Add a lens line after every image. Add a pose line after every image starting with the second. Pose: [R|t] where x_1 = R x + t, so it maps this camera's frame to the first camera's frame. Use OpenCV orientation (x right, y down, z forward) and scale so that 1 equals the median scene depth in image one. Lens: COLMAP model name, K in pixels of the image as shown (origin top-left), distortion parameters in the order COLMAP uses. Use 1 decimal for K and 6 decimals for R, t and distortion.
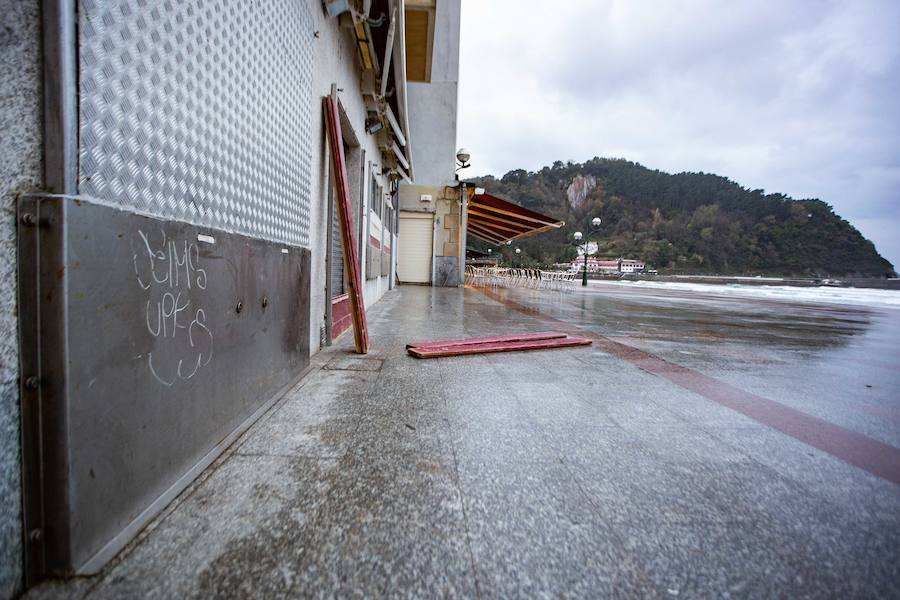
lens RADIAL K [[443.0, 0, 450.9], [0, 443.0, 293.8], [0, 0, 1]] dist [-0.067273, 0.030111]
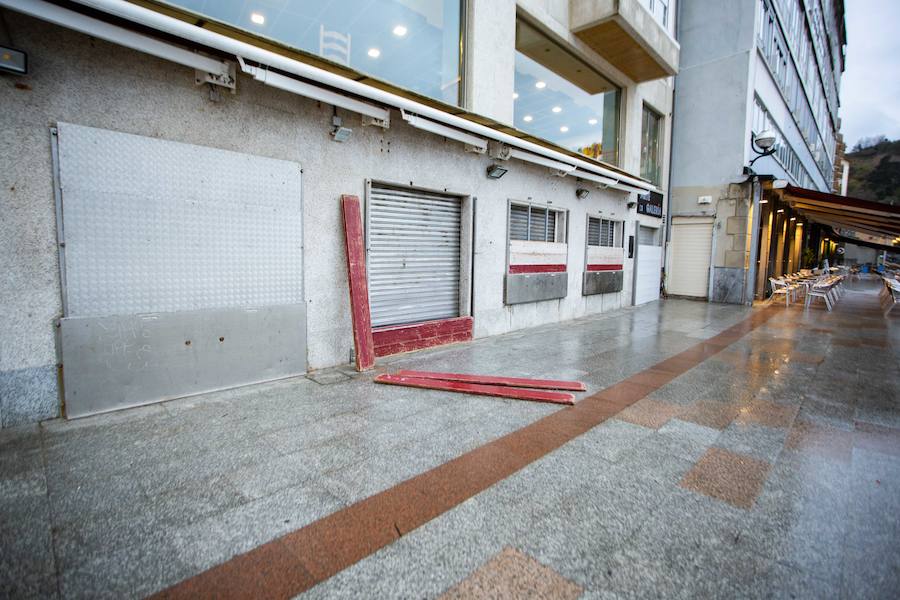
lens RADIAL K [[443.0, 0, 450.9], [0, 443.0, 293.8], [0, 0, 1]] dist [-0.067273, 0.030111]
pose [[0.665409, 0.051690, -0.744687, 0.636596], [-0.038737, 0.998647, 0.034705, -0.107384], [0.745473, 0.005754, 0.666511, 0.157159]]
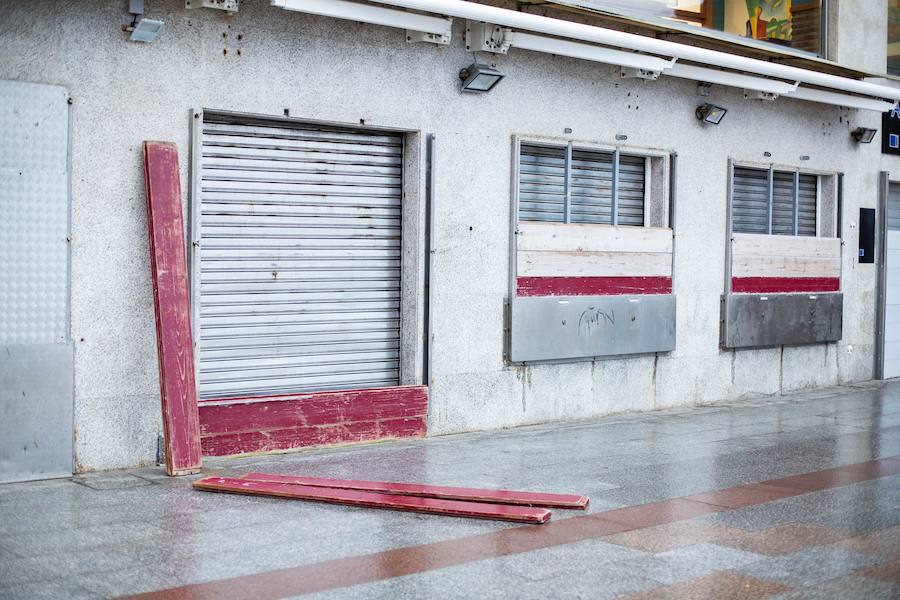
lens RADIAL K [[1329.7, 0, 451.5], [0, 1329.7, 313.5], [0, 0, 1]] dist [-0.061430, -0.054752]
pose [[0.616324, 0.024110, -0.787124, 1.130487], [-0.045160, 0.998968, -0.004762, -0.091872], [0.786197, 0.038481, 0.616777, -0.021217]]
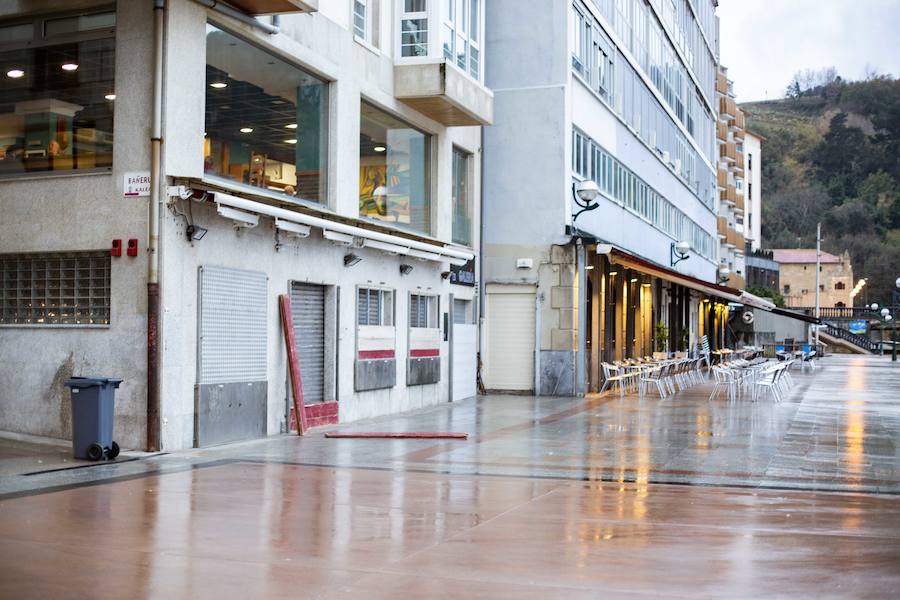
lens RADIAL K [[1383.9, 0, 450.0], [0, 1383.9, 300.0], [0, 0, 1]] dist [-0.076097, 0.040092]
pose [[0.936130, -0.034795, -0.349928, 1.416041], [0.004732, 0.996249, -0.086400, 0.044812], [0.351622, 0.079226, 0.932784, -2.449042]]
